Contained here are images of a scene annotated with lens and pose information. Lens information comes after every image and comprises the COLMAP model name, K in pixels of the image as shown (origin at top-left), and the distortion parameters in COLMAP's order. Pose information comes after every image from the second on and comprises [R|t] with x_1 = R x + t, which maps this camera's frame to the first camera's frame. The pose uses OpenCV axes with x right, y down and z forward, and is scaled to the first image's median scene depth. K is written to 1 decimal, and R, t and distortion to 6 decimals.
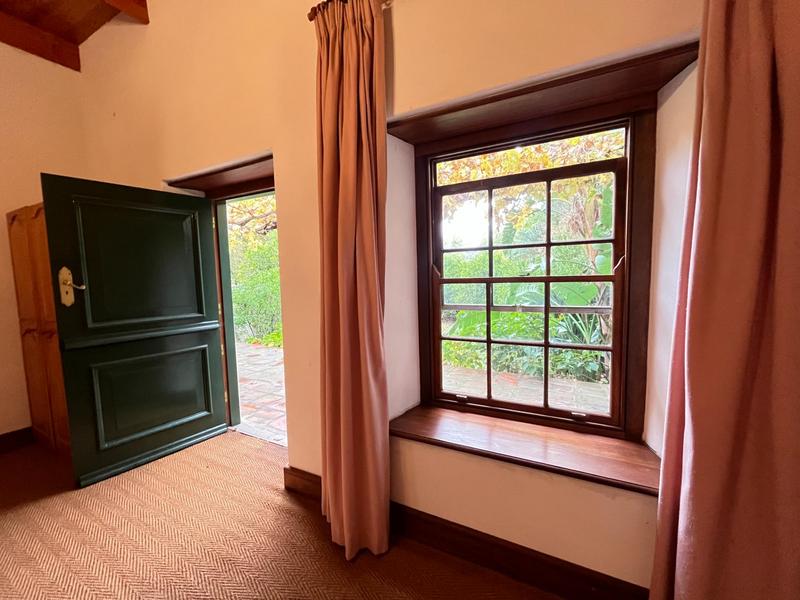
lens RADIAL K [[322.9, 0, 400.3], [0, 322.9, 302.4], [0, 0, 1]] dist [-0.002208, 0.000034]
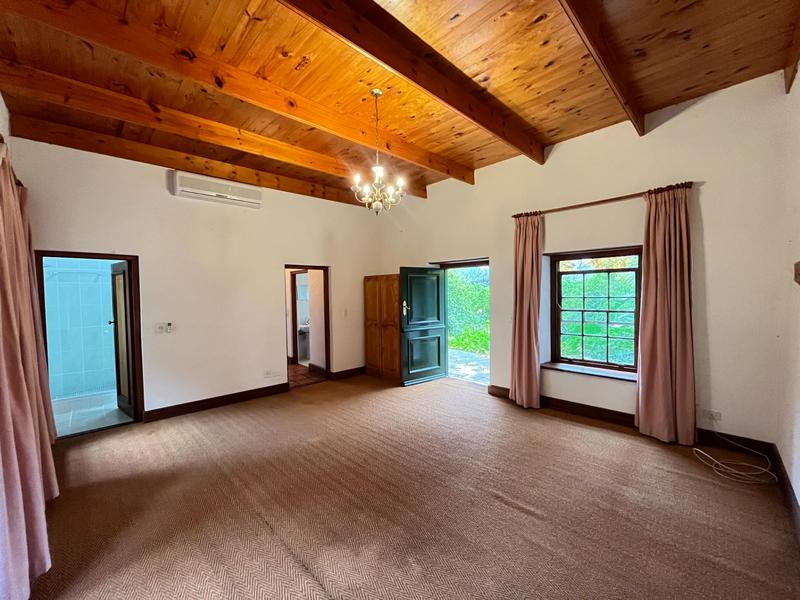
lens RADIAL K [[322.9, 0, 400.3], [0, 322.9, 302.4], [0, 0, 1]] dist [-0.002208, 0.000034]
pose [[0.960337, 0.018583, -0.278223, -0.360248], [-0.031080, 0.998693, -0.040573, 0.013723], [0.277105, 0.047611, 0.959659, -1.670647]]
